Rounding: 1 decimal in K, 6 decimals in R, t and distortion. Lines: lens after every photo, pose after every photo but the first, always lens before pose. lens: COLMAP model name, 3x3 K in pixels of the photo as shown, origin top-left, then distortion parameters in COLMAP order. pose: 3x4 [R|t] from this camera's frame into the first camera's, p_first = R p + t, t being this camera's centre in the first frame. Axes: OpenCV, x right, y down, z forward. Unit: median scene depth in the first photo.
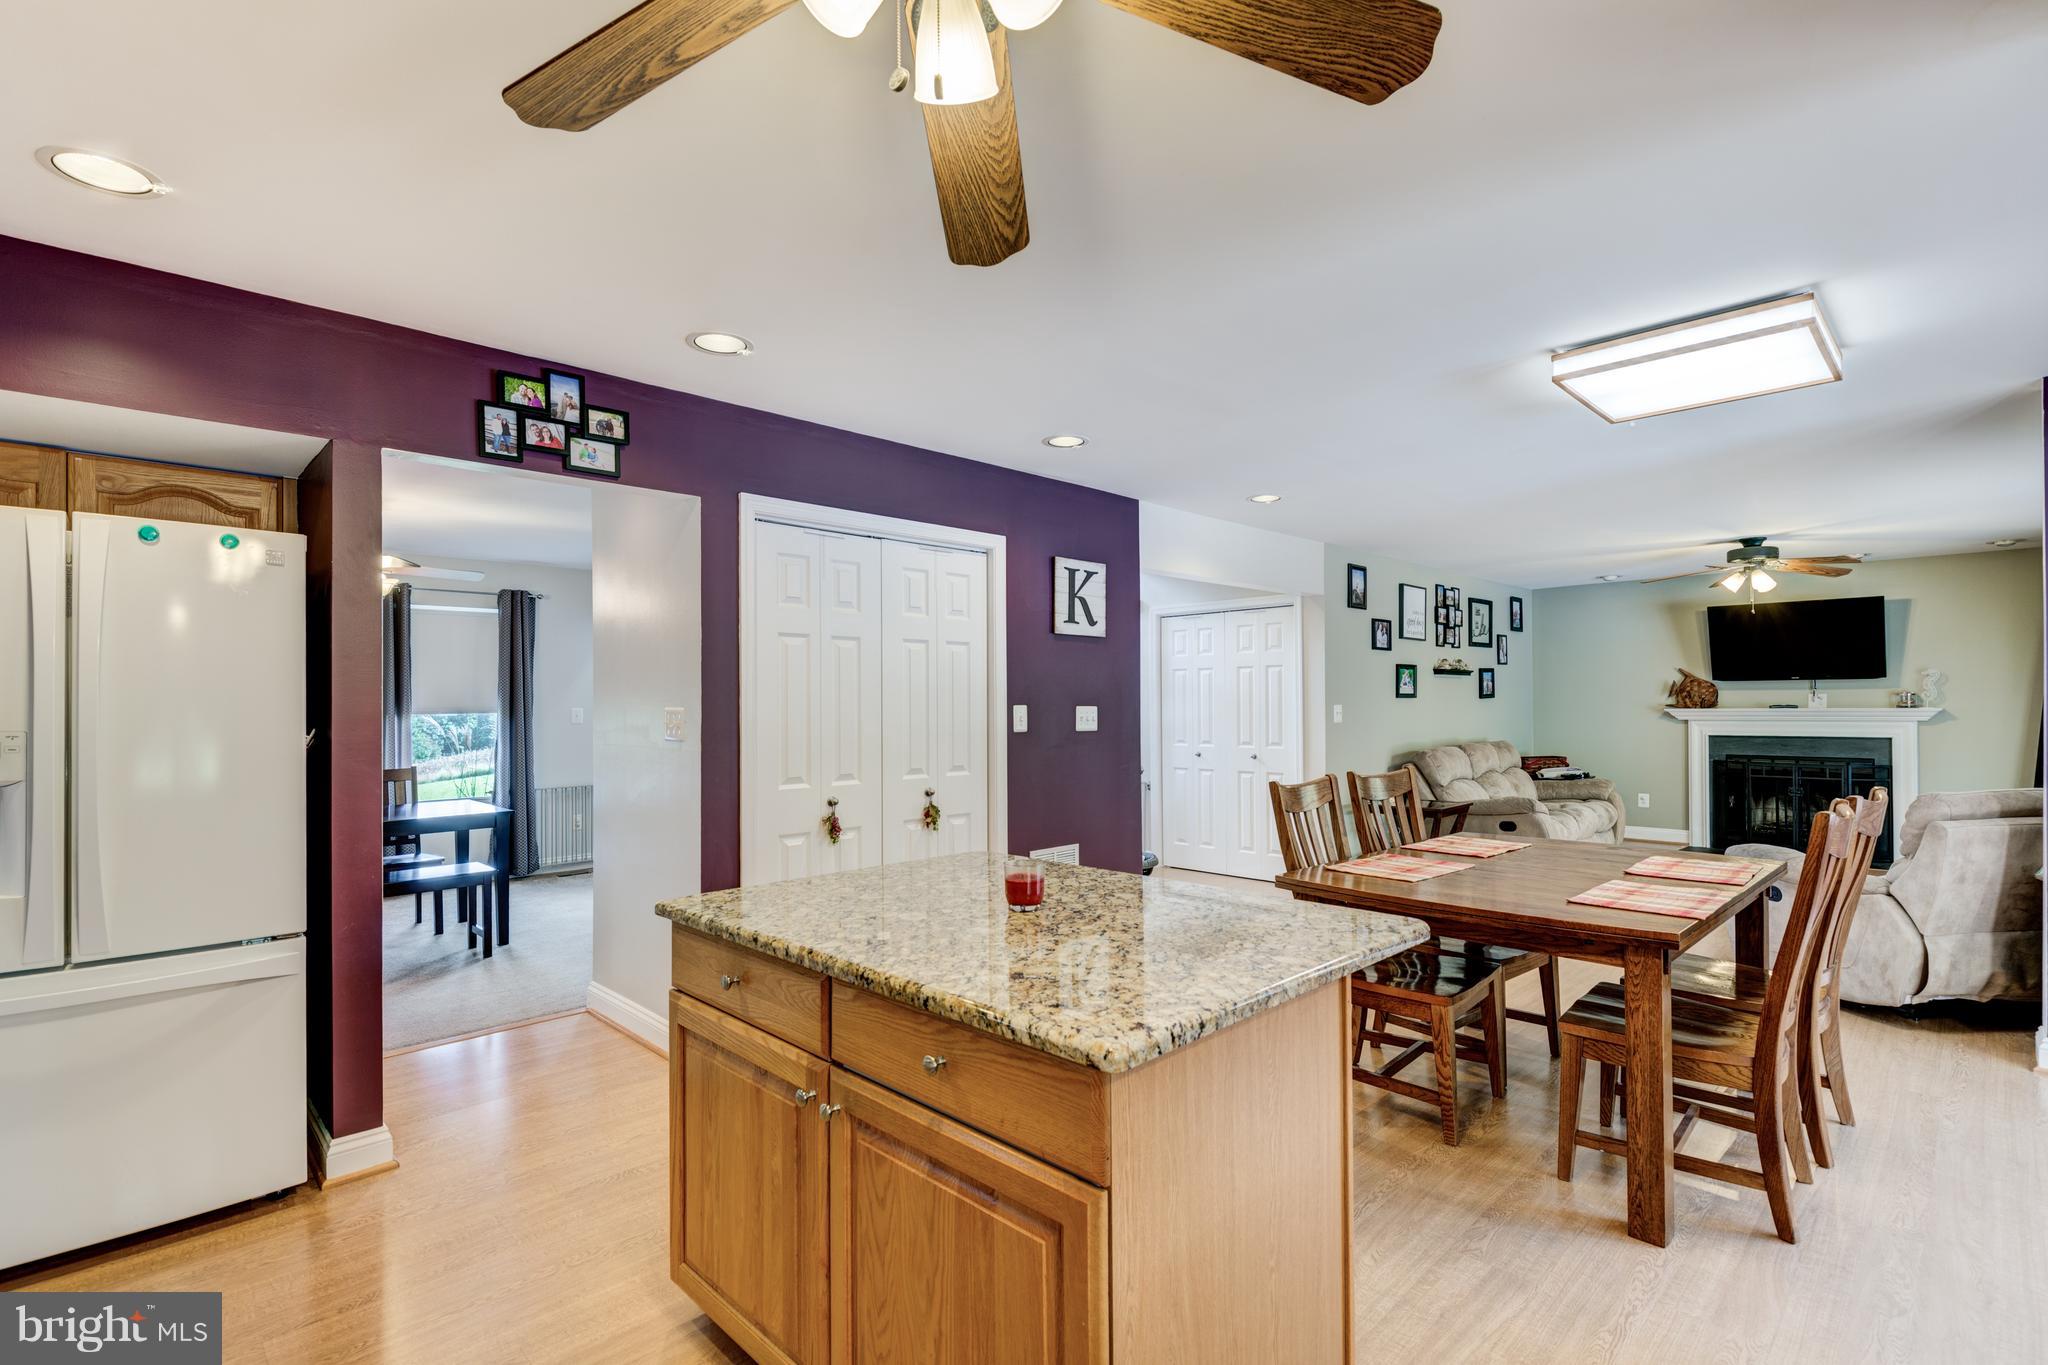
lens RADIAL K [[947.2, 0, 1020.5], [0, 947.2, 697.8], [0, 0, 1]] dist [0.030912, -0.023597]
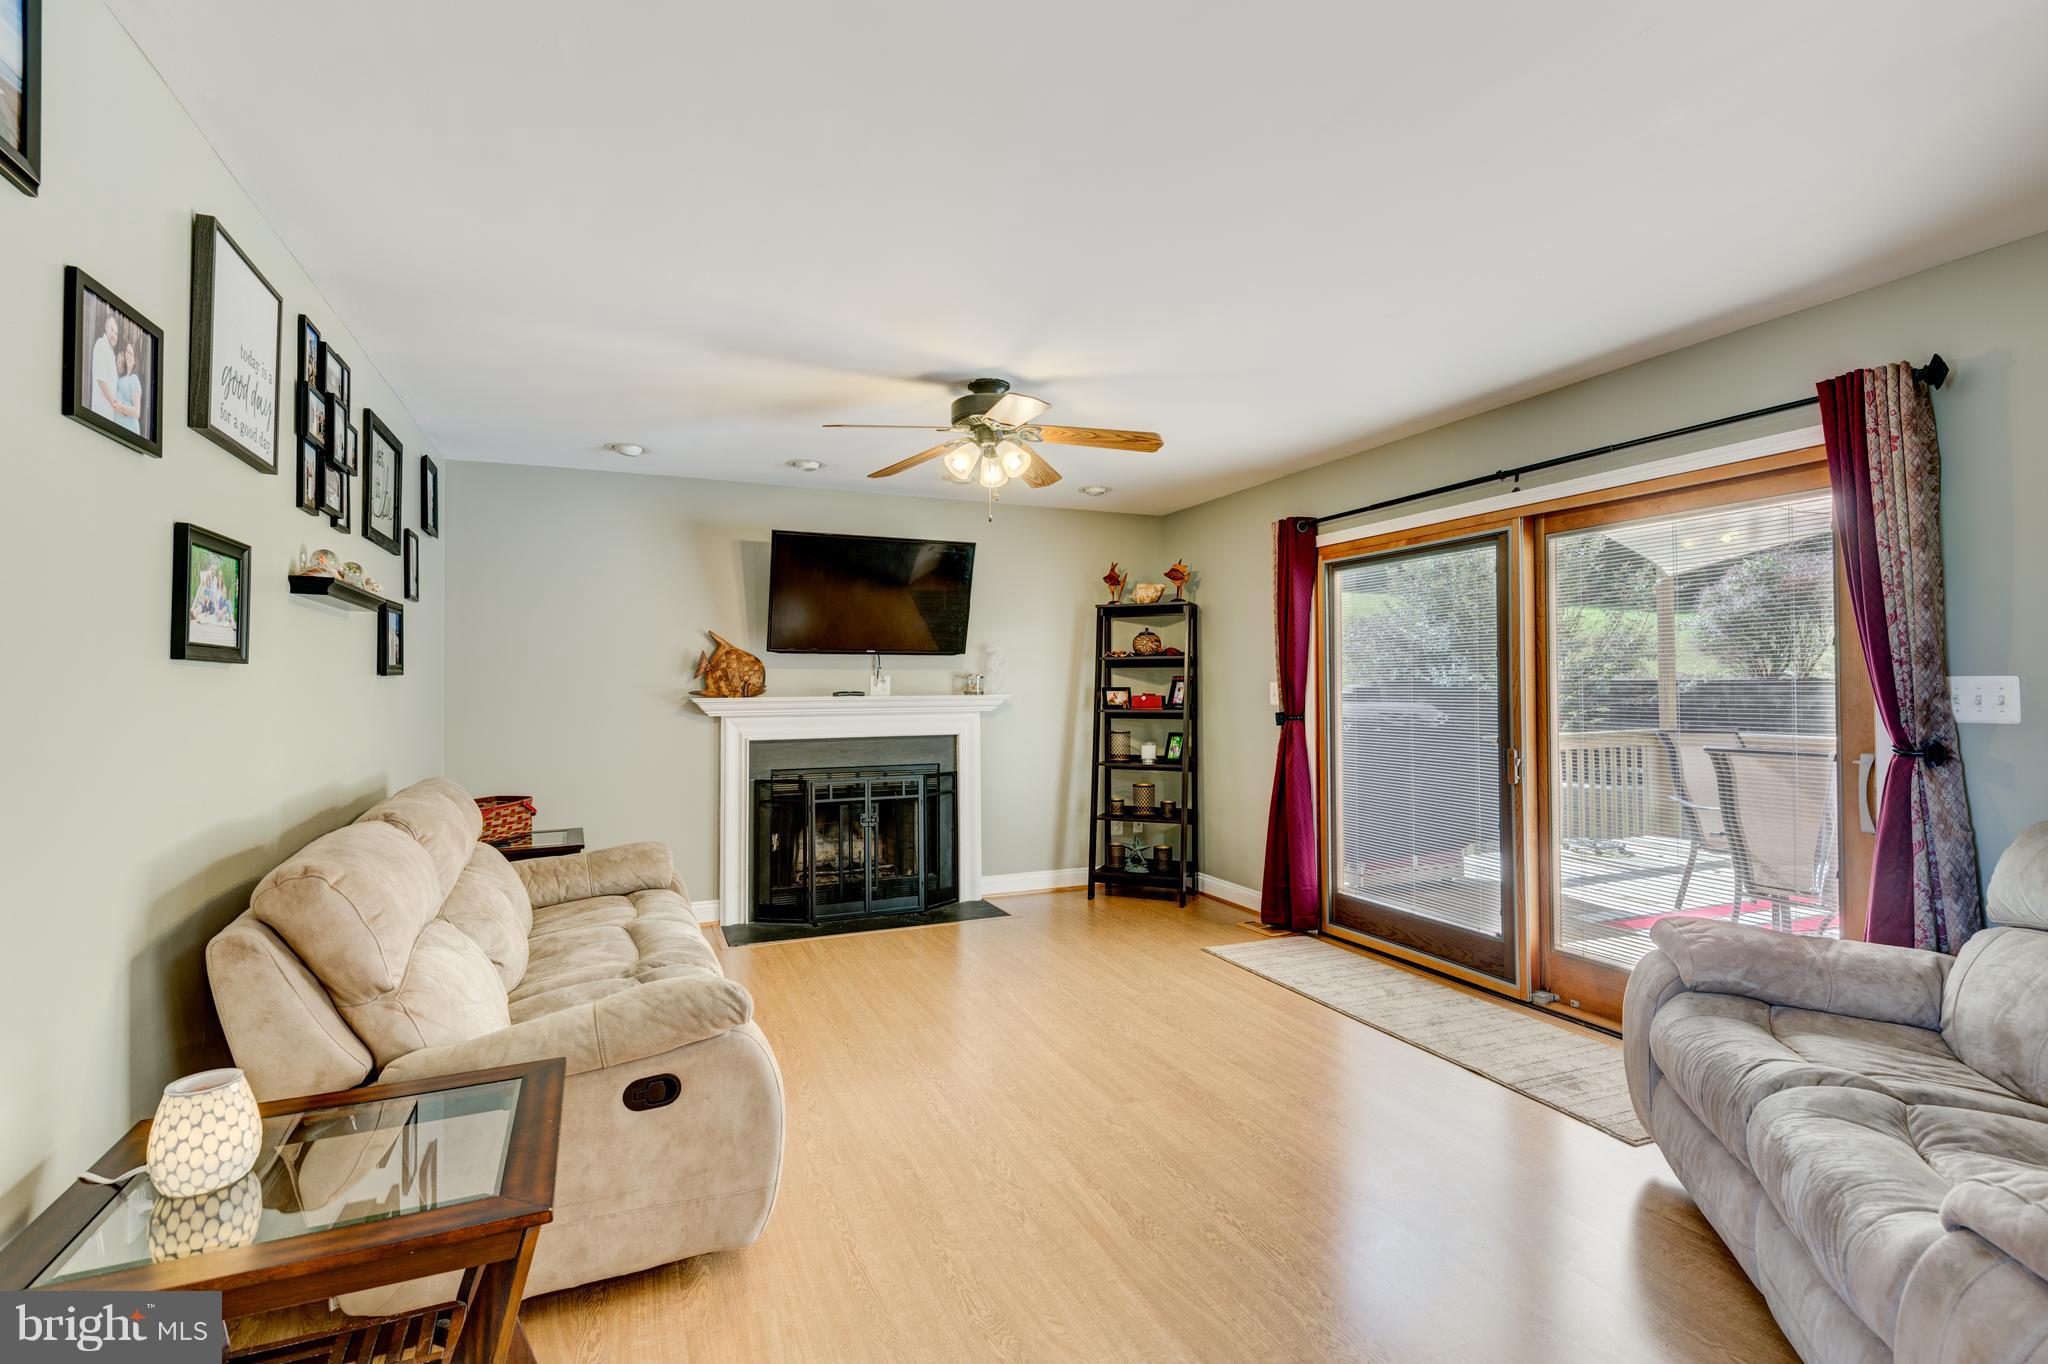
lens RADIAL K [[936.5, 0, 1024.4], [0, 936.5, 673.8], [0, 0, 1]] dist [0.028962, -0.021837]
pose [[0.361324, 0.018682, 0.932253, 0.256536], [-0.003785, 0.999820, -0.018569, 0.007749], [-0.932433, 0.003181, 0.361330, 0.733343]]
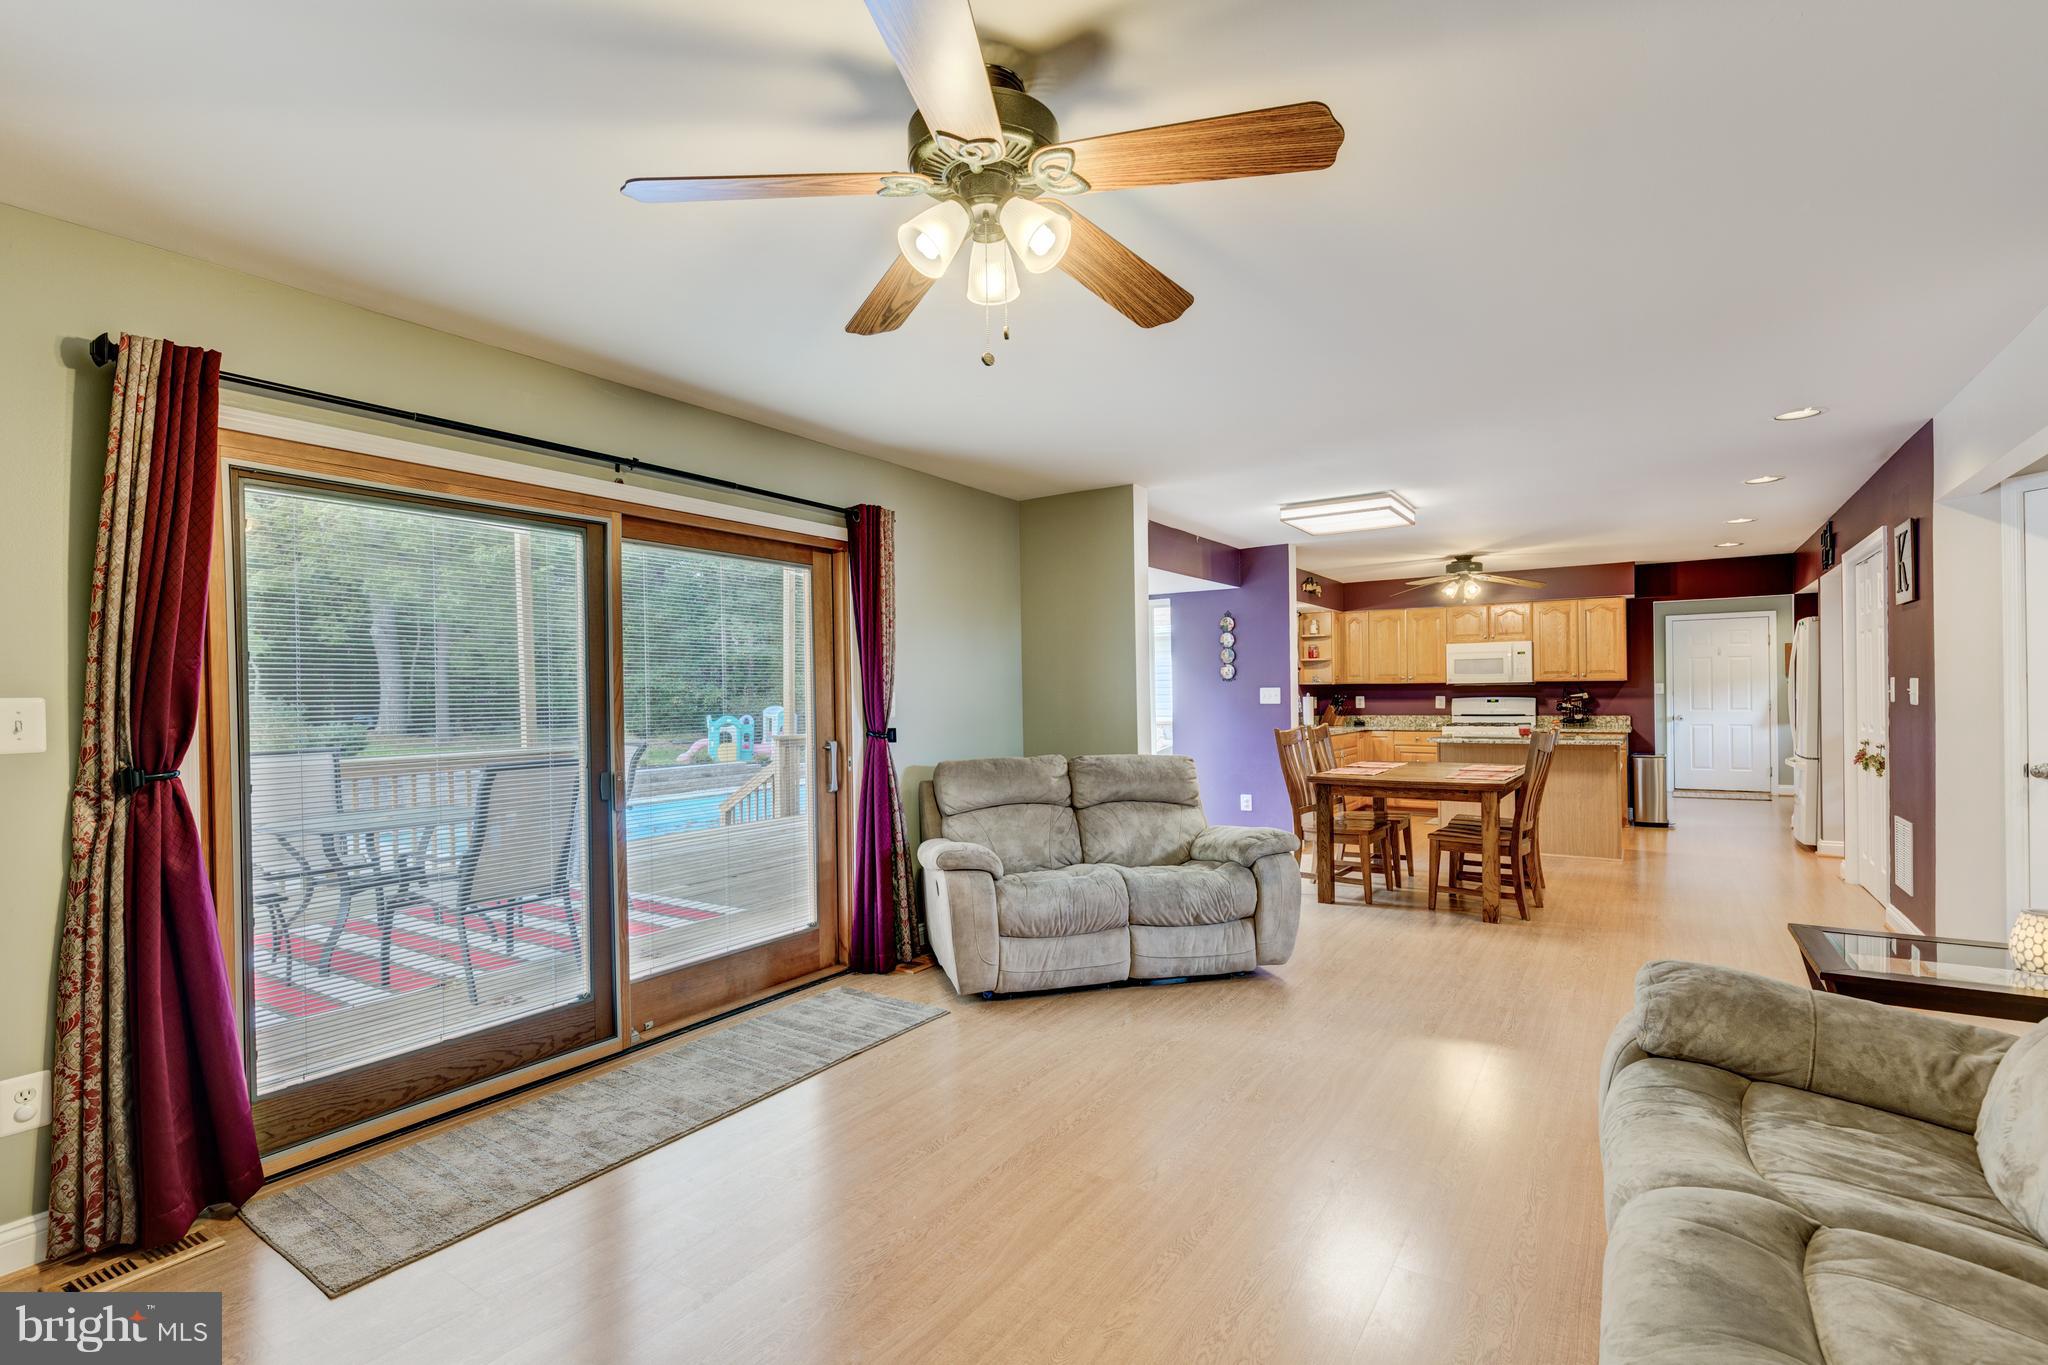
lens RADIAL K [[947.2, 0, 1020.5], [0, 947.2, 697.8], [0, 0, 1]] dist [0.030912, -0.023597]
pose [[-0.977914, 0.020777, -0.207971, 0.762555], [0.021609, 0.999765, -0.001727, 0.007586], [0.207886, -0.006183, -0.978133, 1.185107]]
